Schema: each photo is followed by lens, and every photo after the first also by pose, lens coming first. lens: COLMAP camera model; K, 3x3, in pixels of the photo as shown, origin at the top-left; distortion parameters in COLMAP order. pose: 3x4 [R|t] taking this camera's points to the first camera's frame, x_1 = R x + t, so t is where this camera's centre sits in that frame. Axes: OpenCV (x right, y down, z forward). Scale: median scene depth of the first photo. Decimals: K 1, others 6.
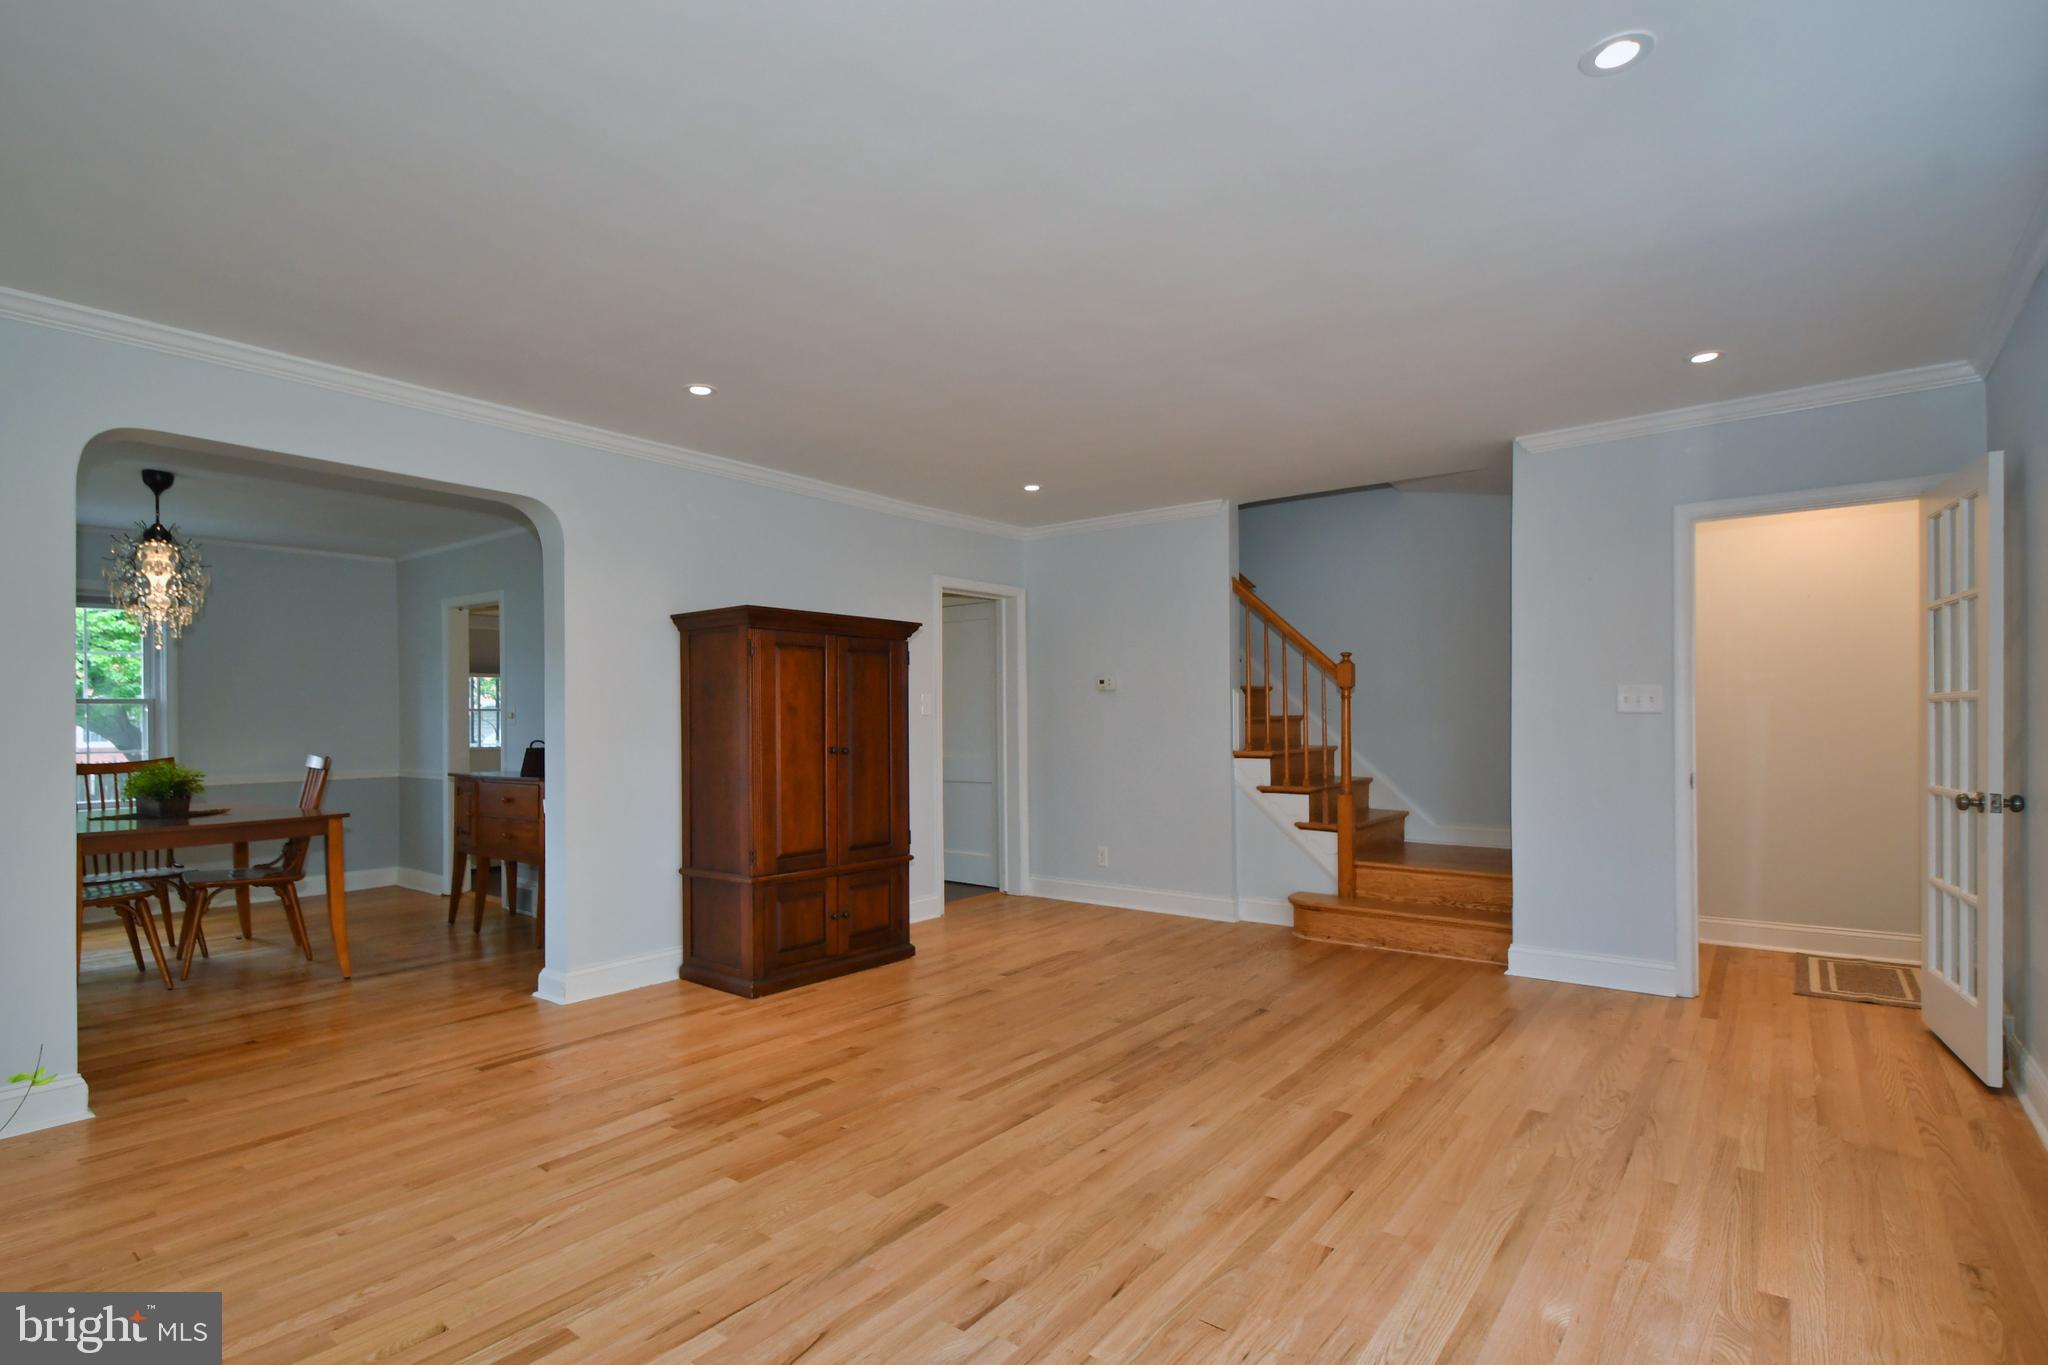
lens RADIAL K [[1011.4, 0, 999.8], [0, 1011.4, 728.9], [0, 0, 1]] dist [-0.001699, -0.000307]
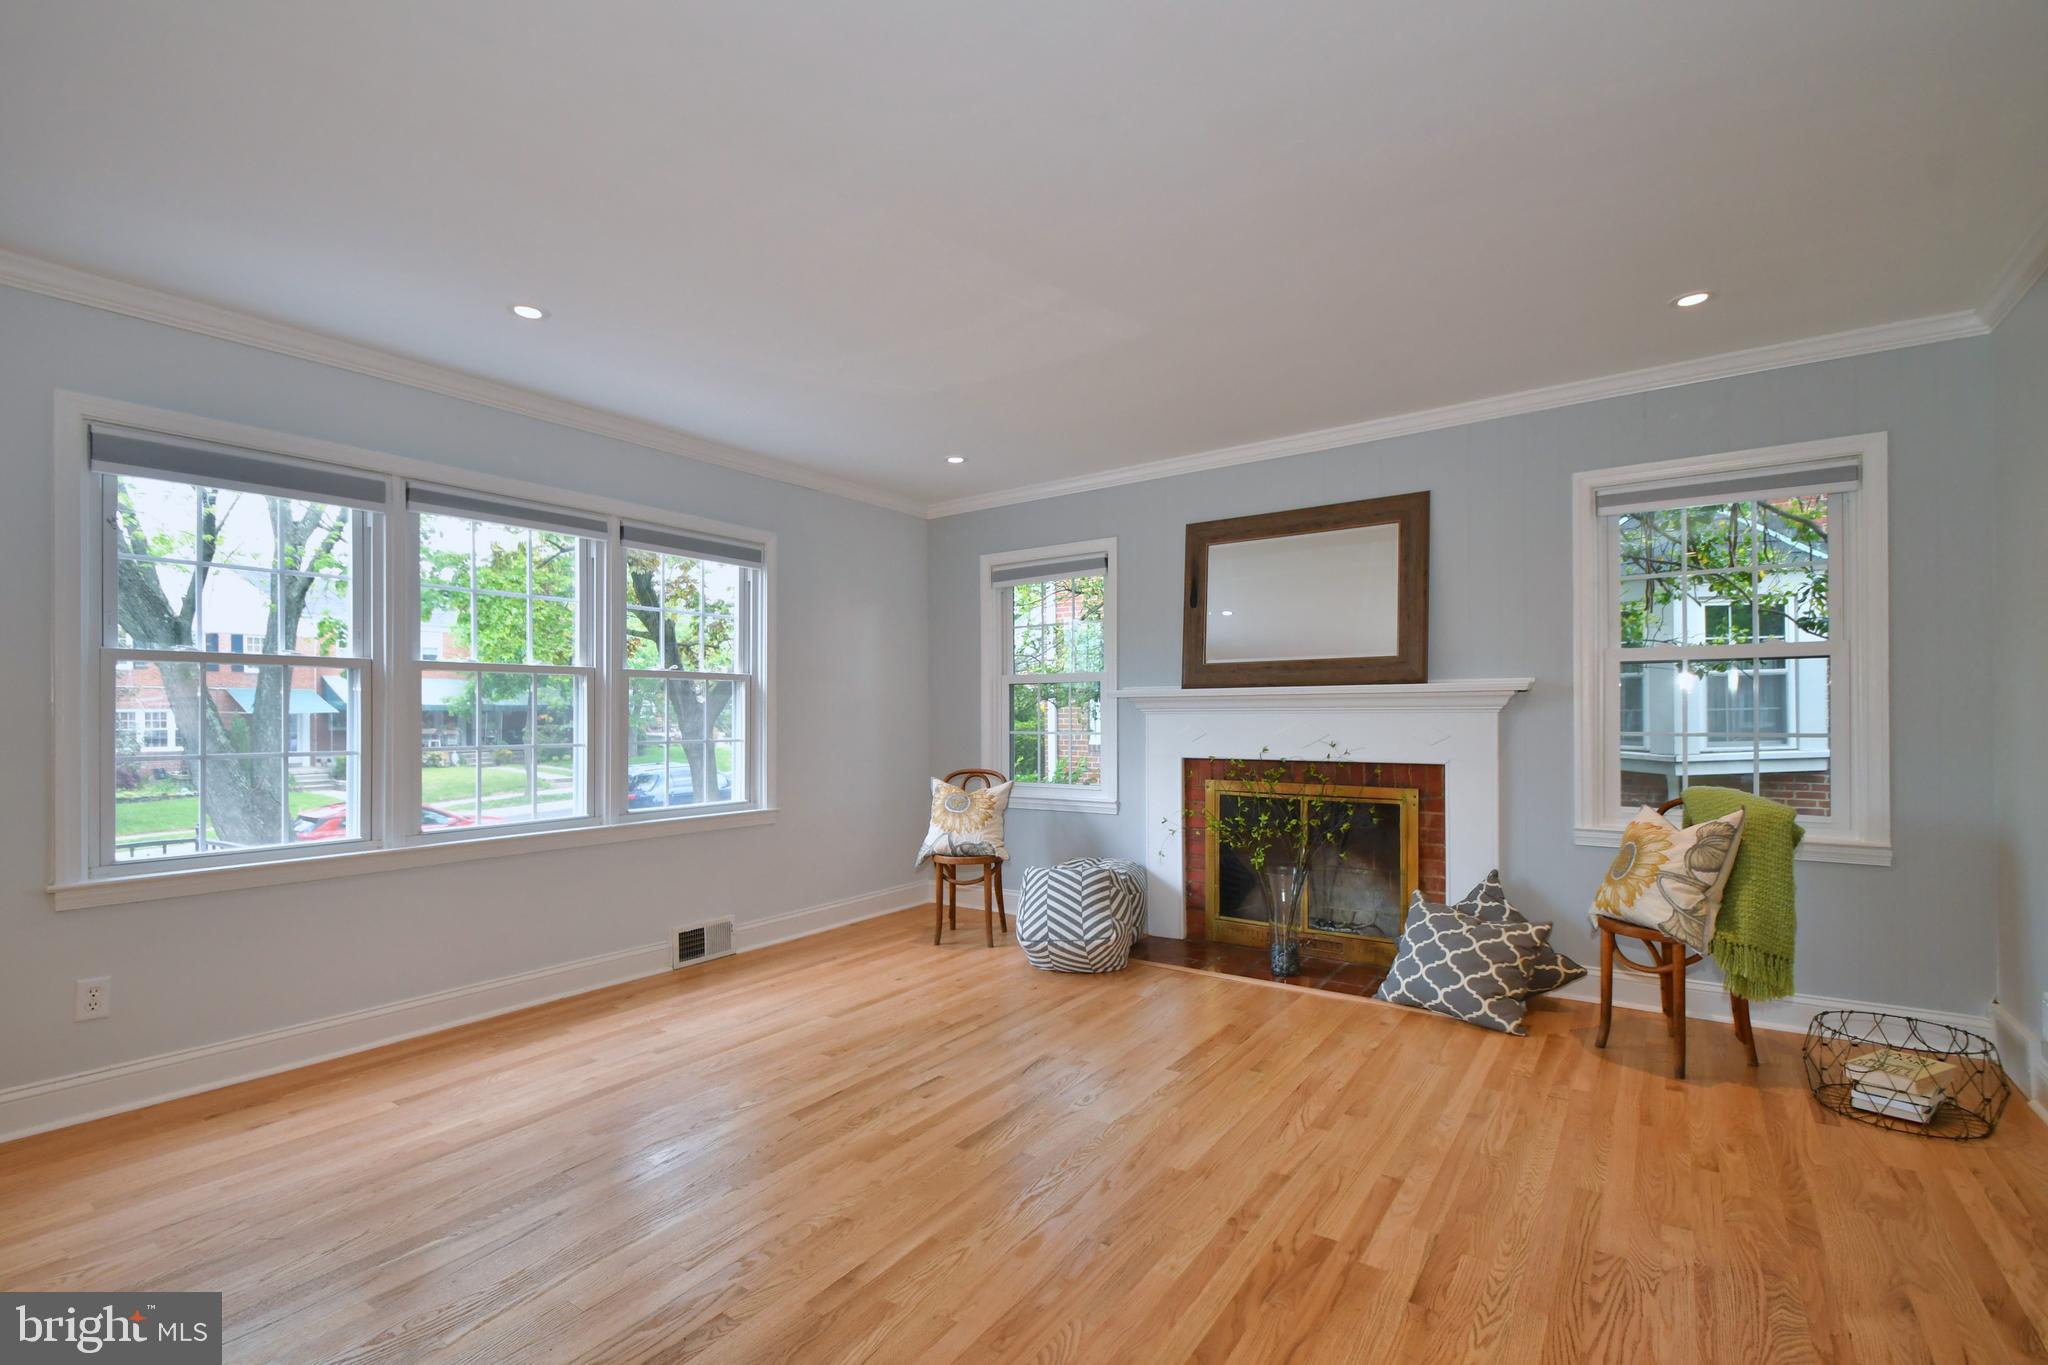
lens RADIAL K [[898.6, 0, 1012.6], [0, 898.6, 715.0], [0, 0, 1]] dist [0.011199, -0.007920]
pose [[-0.997492, 0.018337, -0.068370, -0.031750], [0.017899, 0.999815, 0.007008, -0.004239], [0.068486, 0.005767, -0.997635, 1.149734]]
